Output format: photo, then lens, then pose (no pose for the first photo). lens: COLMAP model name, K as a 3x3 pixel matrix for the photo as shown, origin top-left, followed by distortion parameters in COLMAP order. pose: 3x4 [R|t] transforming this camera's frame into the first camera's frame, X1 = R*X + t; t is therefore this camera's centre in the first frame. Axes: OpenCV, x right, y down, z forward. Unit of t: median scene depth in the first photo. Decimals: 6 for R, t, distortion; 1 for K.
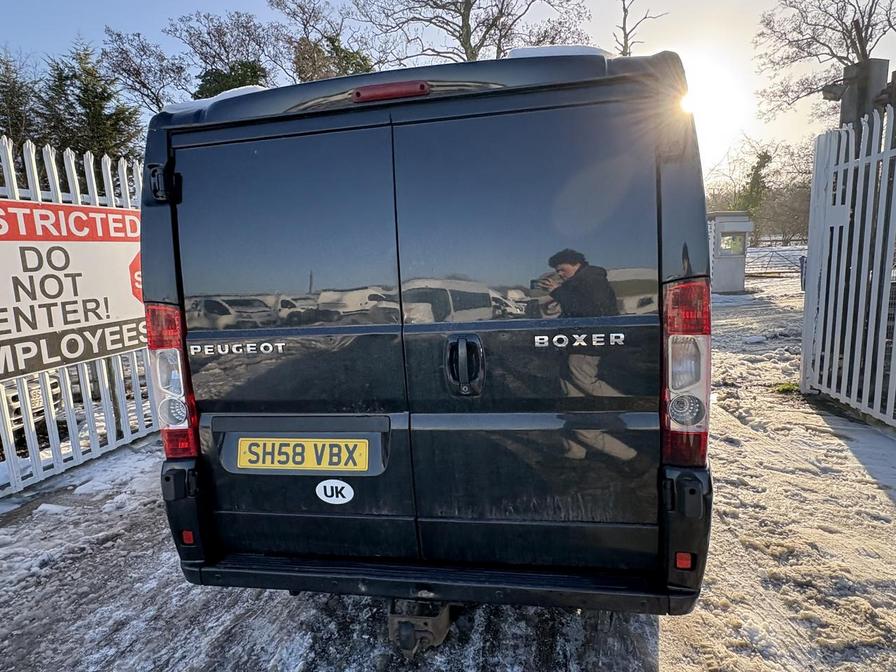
lens RADIAL K [[497.4, 0, 449.1], [0, 497.4, 336.0], [0, 0, 1]] dist [-0.002842, -0.000098]
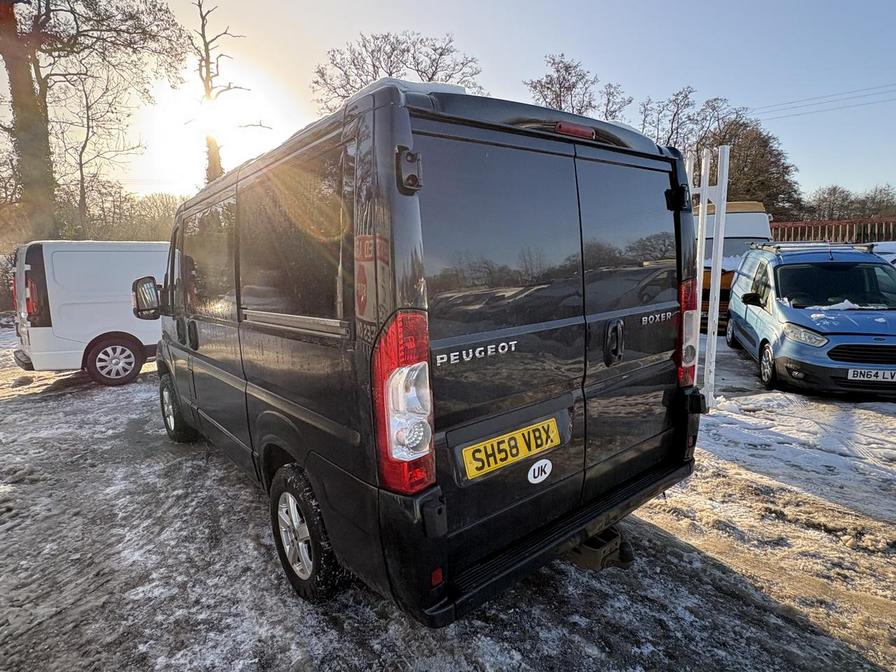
lens RADIAL K [[497.4, 0, 449.5], [0, 497.4, 333.8], [0, 0, 1]] dist [-0.002842, -0.000098]
pose [[0.659241, -0.078295, 0.747845, -0.103347], [0.102259, 0.994659, 0.013992, -0.002704], [-0.744946, 0.067250, 0.663726, 0.034221]]
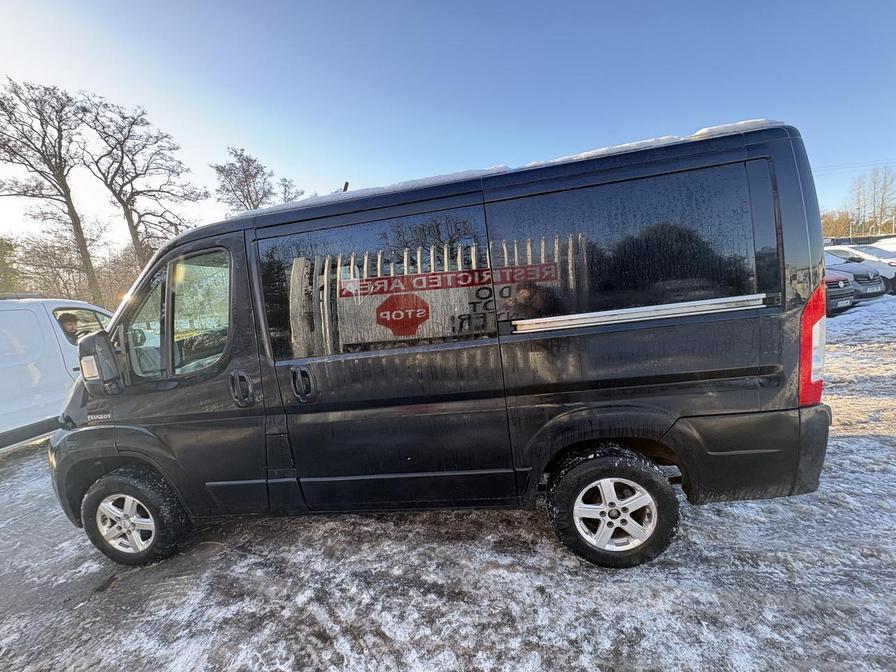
lens RADIAL K [[354.6, 0, 448.4], [0, 354.6, 337.4], [0, 0, 1]] dist [-0.003236, 0.000182]
pose [[-0.029863, -0.081096, 0.996259, -0.129793], [0.241262, 0.966649, 0.085917, -0.020306], [-0.970000, 0.242926, -0.009302, 0.177339]]
